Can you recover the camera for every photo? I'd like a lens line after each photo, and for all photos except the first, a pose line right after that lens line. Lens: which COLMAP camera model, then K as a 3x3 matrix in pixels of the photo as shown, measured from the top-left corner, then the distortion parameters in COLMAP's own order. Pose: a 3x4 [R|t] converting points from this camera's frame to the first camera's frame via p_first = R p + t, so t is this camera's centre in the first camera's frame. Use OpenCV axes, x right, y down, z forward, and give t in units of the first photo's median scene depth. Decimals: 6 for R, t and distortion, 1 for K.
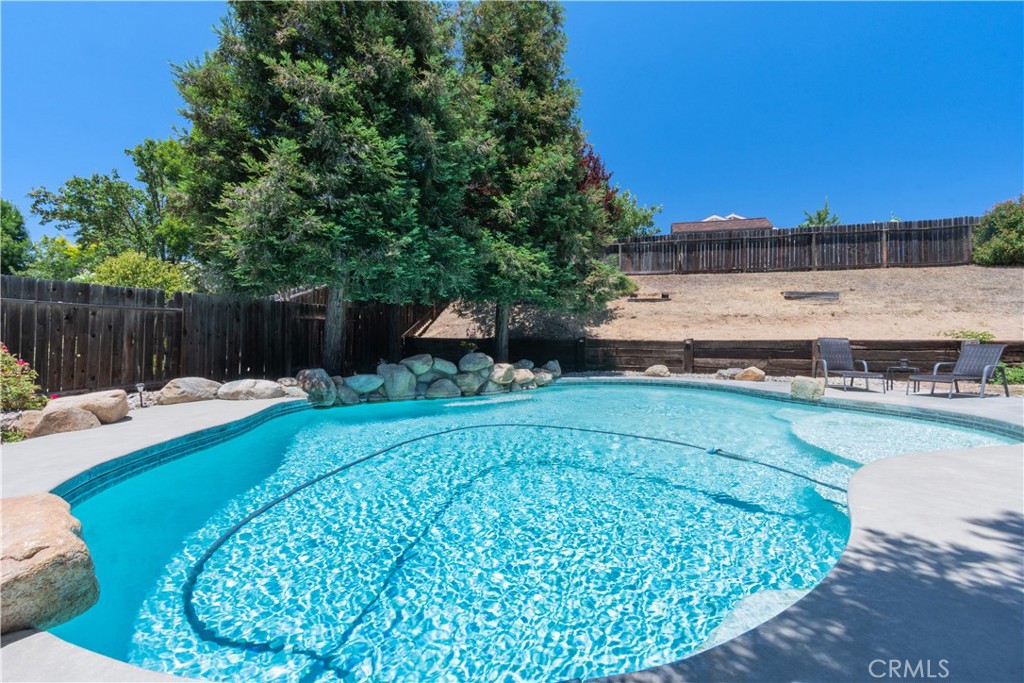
lens RADIAL K [[467.6, 0, 509.8], [0, 467.6, 339.9], [0, 0, 1]] dist [0.004325, -0.000219]
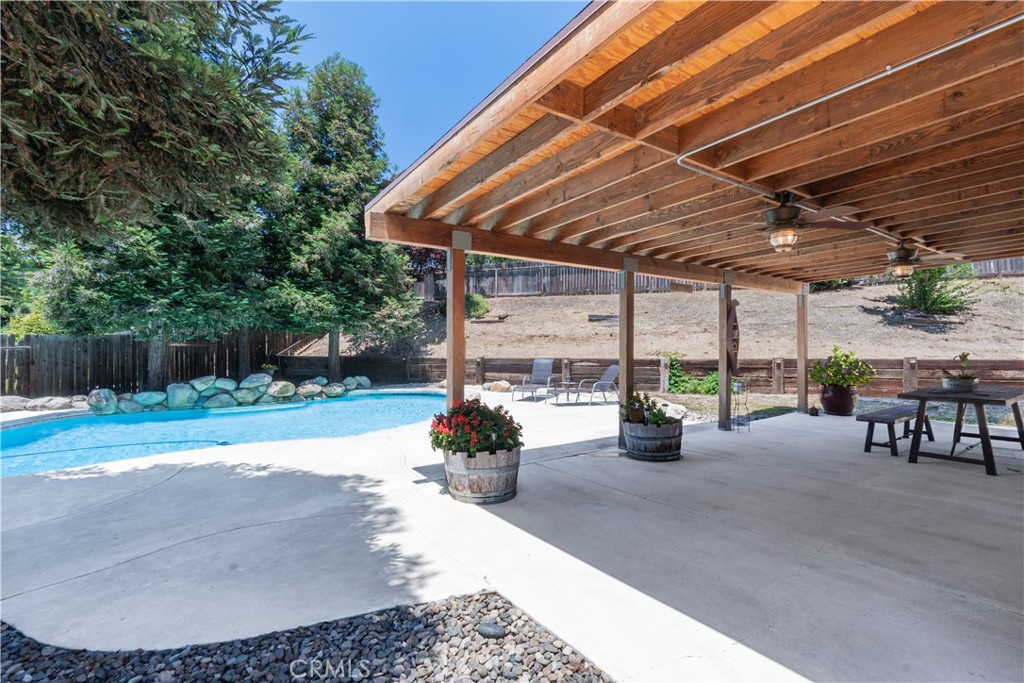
lens RADIAL K [[467.6, 0, 514.3], [0, 467.6, 340.8], [0, 0, 1]] dist [0.004325, -0.000219]
pose [[0.999045, -0.009800, -0.042588, 0.719392], [0.009639, 0.999946, -0.003976, -0.054313], [0.042624, 0.003562, 0.999085, -0.319840]]
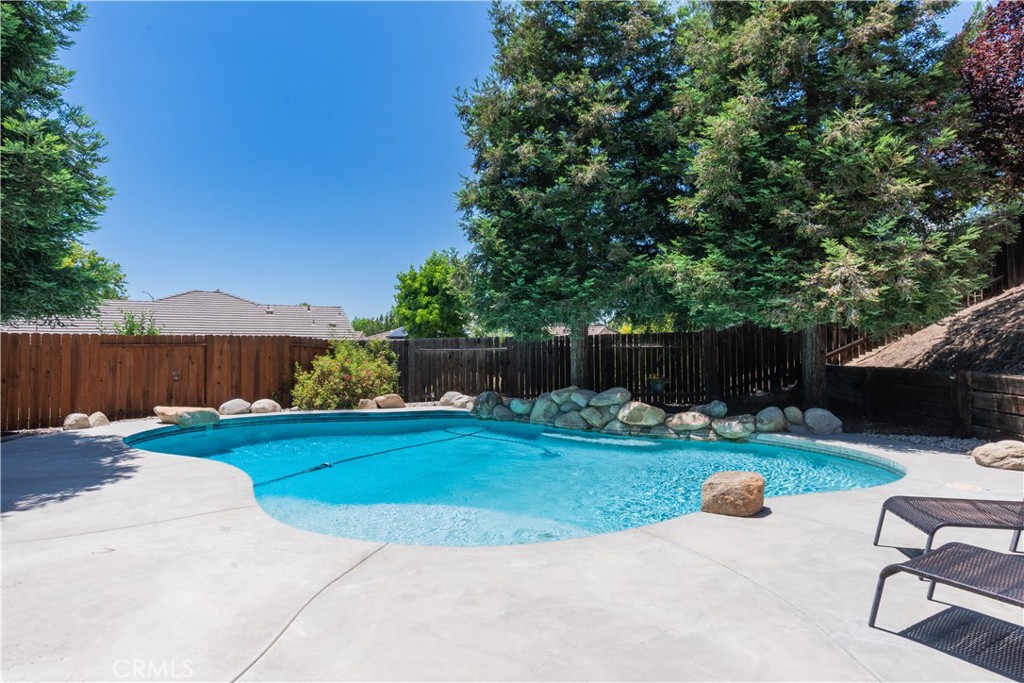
lens RADIAL K [[585.2, 0, 510.2], [0, 585.2, 338.2], [0, 0, 1]] dist [-0.003465, -0.000004]
pose [[0.150671, -0.026682, -0.988224, 1.035730], [0.008034, 0.999636, -0.025766, -0.041116], [0.988551, -0.004057, 0.150831, 0.609824]]
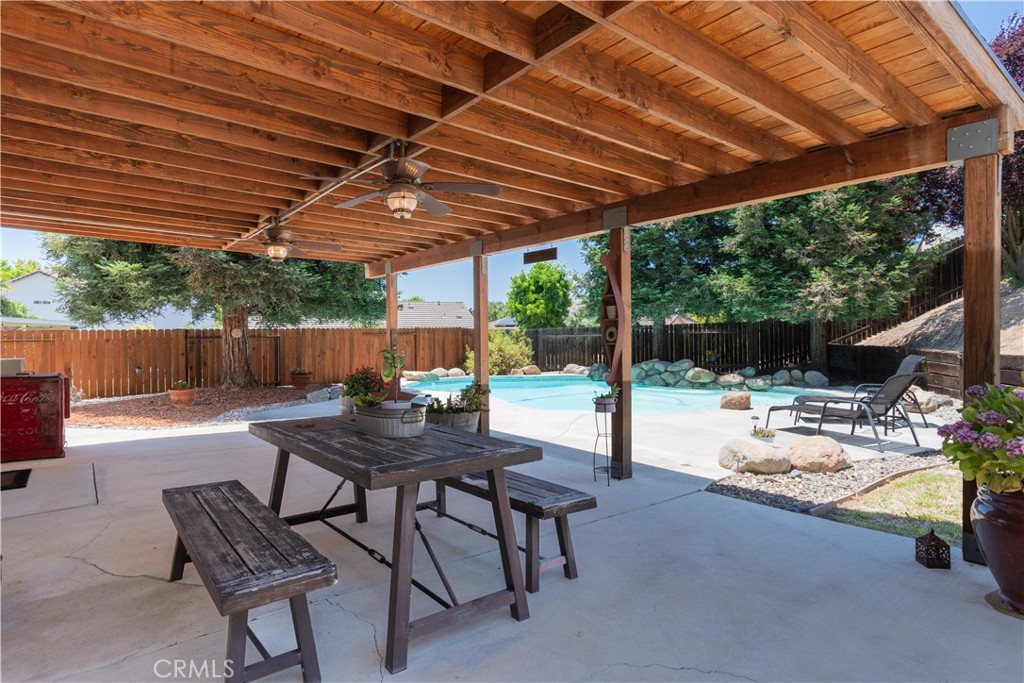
lens RADIAL K [[555.8, 0, 517.9], [0, 555.8, 345.2], [0, 0, 1]] dist [-0.018378, -0.000288]
pose [[0.030914, 0.010661, -0.999465, 1.622808], [0.014739, 0.999830, 0.011120, -0.042206], [0.999413, -0.015075, 0.030751, 0.422933]]
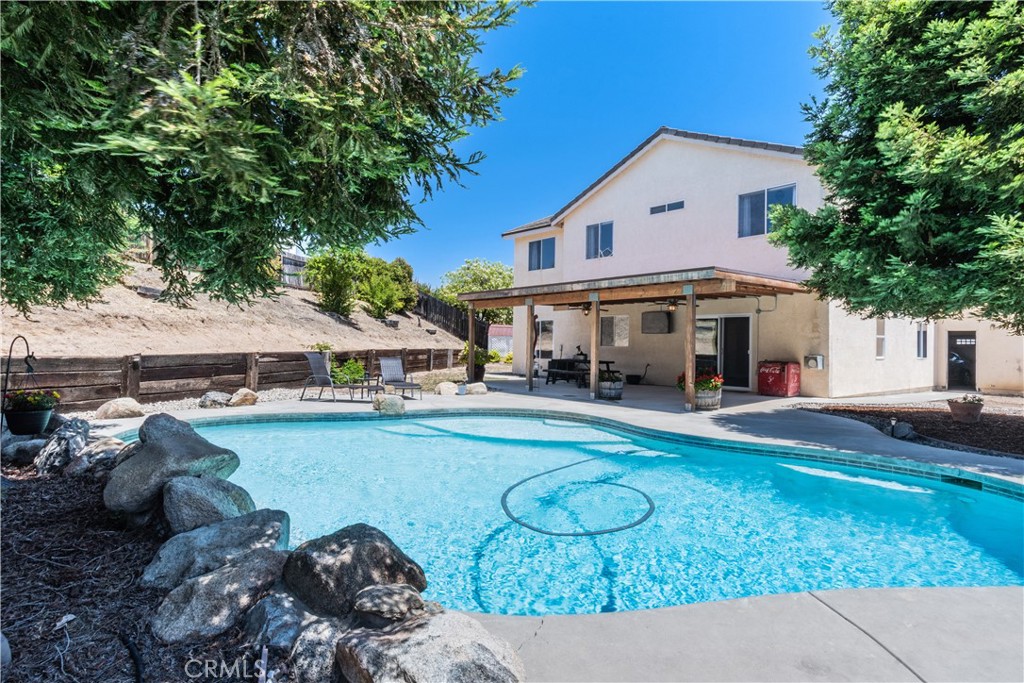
lens RADIAL K [[585.2, 0, 512.9], [0, 585.2, 340.6], [0, 0, 1]] dist [-0.003465, -0.000004]
pose [[-0.056194, -0.006343, 0.998400, -0.668729], [-0.026785, 0.999629, 0.004843, -0.055001], [-0.998061, -0.026470, -0.056343, 0.687125]]
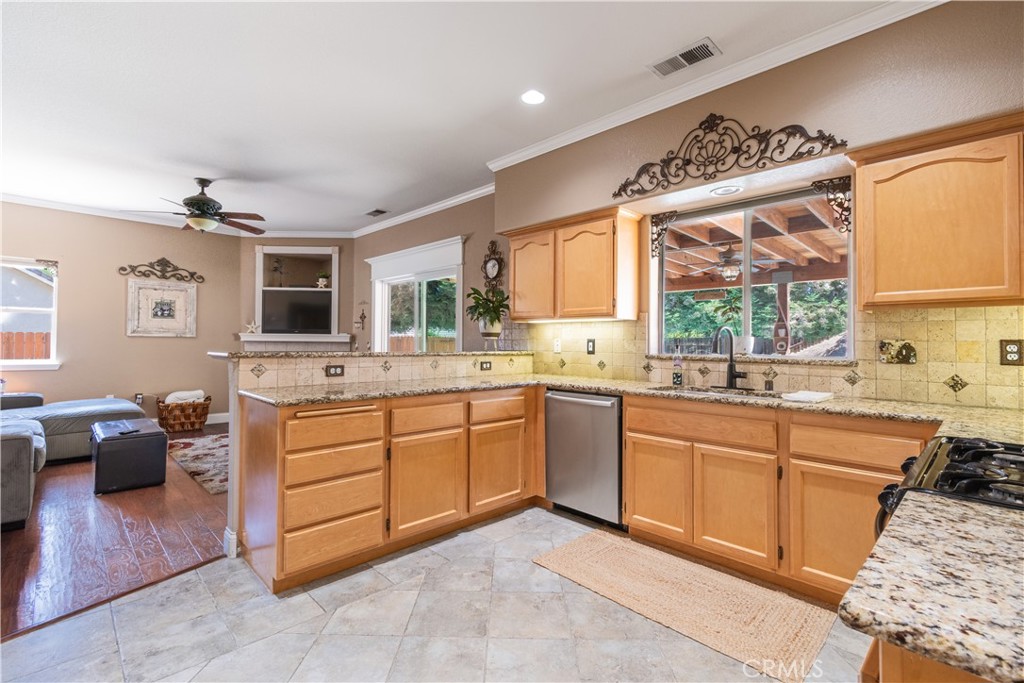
lens RADIAL K [[467.6, 0, 506.1], [0, 467.6, 338.1], [0, 0, 1]] dist [0.004325, -0.000219]
pose [[0.137819, -0.018810, -0.990279, 1.798222], [0.000289, 0.999820, -0.018951, -0.044001], [0.990457, 0.002326, 0.137799, -0.056237]]
